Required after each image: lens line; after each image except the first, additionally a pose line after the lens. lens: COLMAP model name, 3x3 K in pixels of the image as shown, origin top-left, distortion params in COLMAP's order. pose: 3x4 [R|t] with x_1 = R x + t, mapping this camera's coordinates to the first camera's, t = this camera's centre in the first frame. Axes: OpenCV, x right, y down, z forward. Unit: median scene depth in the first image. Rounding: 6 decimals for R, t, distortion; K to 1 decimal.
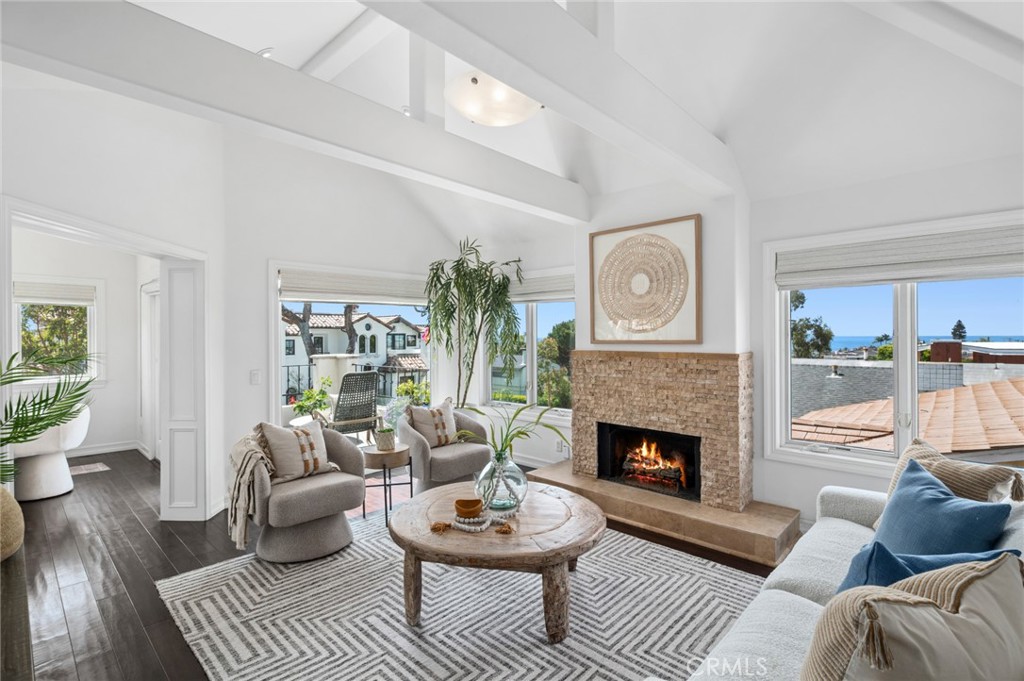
lens RADIAL K [[481.4, 0, 494.1], [0, 481.4, 337.4], [0, 0, 1]] dist [0.002722, -0.000404]
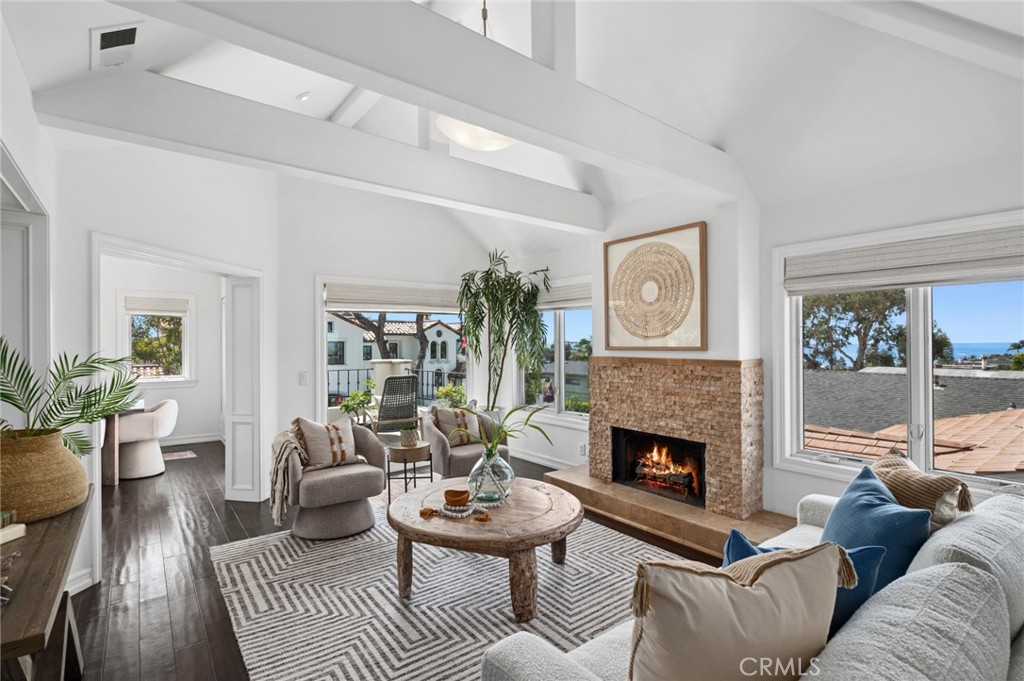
lens RADIAL K [[481.4, 0, 492.0], [0, 481.4, 342.3], [0, 0, 1]] dist [0.002722, -0.000404]
pose [[0.987463, 0.000431, -0.157847, 0.137900], [-0.000916, 0.999995, -0.002999, -0.000412], [0.157845, 0.003106, 0.987459, -0.057662]]
